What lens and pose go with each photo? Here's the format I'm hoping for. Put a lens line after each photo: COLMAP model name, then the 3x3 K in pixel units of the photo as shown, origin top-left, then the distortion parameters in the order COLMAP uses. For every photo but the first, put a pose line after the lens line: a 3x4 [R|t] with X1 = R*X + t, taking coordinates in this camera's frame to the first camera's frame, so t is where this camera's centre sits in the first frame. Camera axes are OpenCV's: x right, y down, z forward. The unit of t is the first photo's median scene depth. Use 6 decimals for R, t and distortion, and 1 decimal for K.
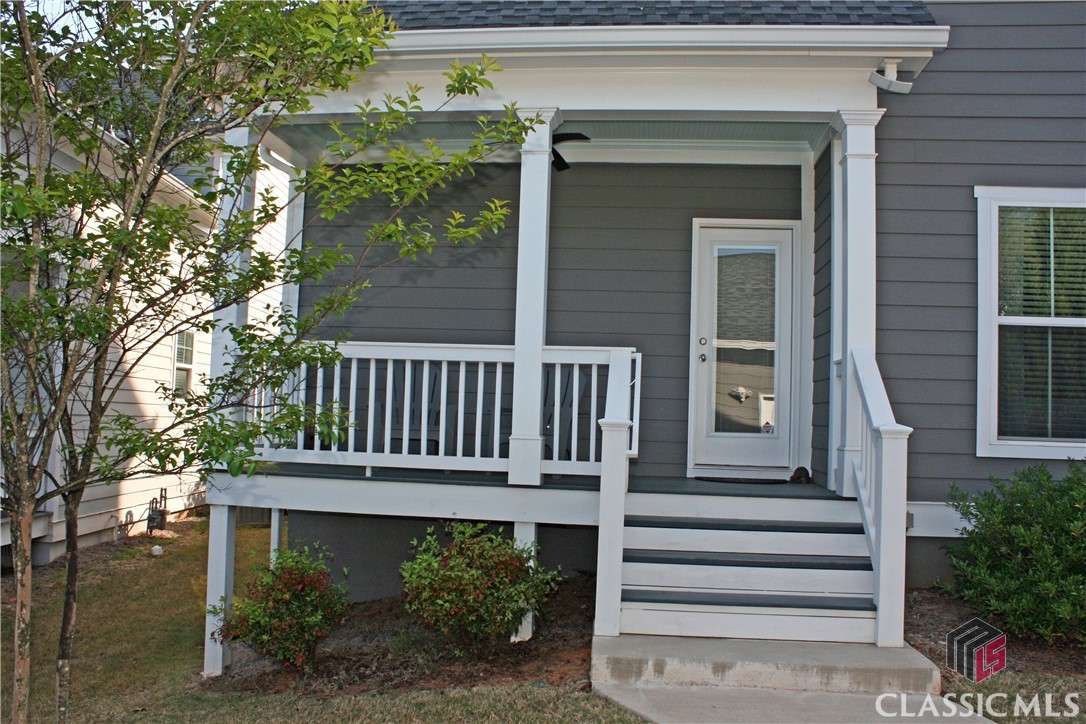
lens RADIAL K [[912.9, 0, 541.7], [0, 912.9, 365.6], [0, 0, 1]] dist [-0.173769, 0.159130]
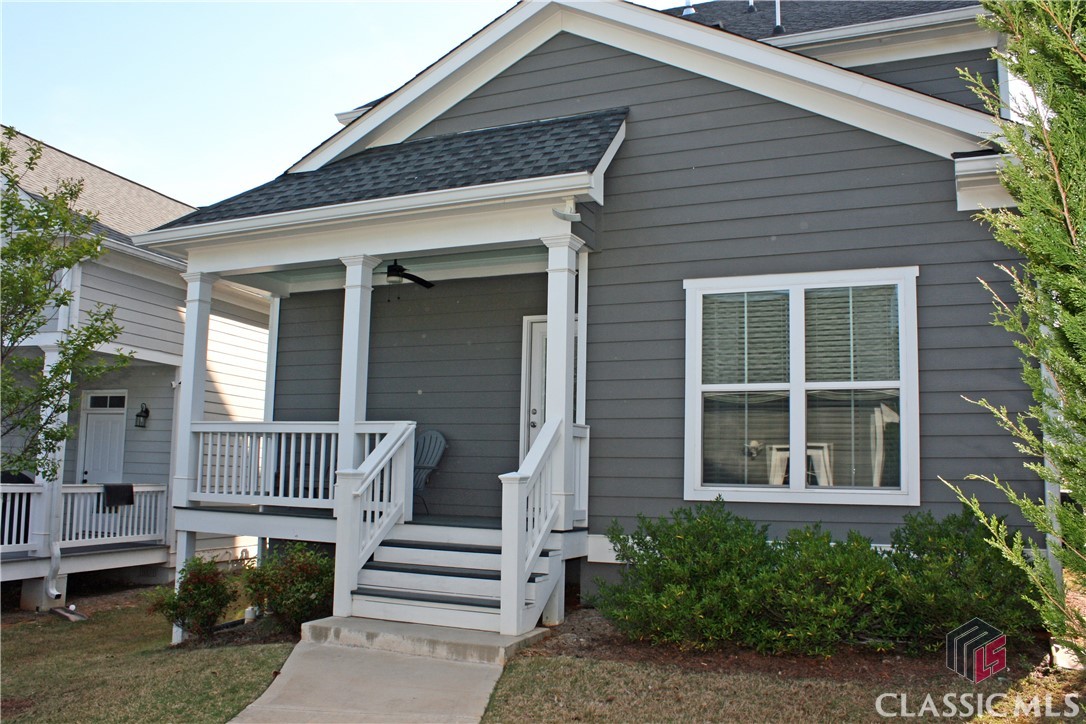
lens RADIAL K [[912.9, 0, 541.7], [0, 912.9, 365.6], [0, 0, 1]] dist [-0.173769, 0.159130]
pose [[0.952373, -0.048396, -0.301069, 0.709930], [0.027878, 0.997009, -0.072079, 0.002046], [0.303657, 0.060253, 0.950874, -0.275047]]
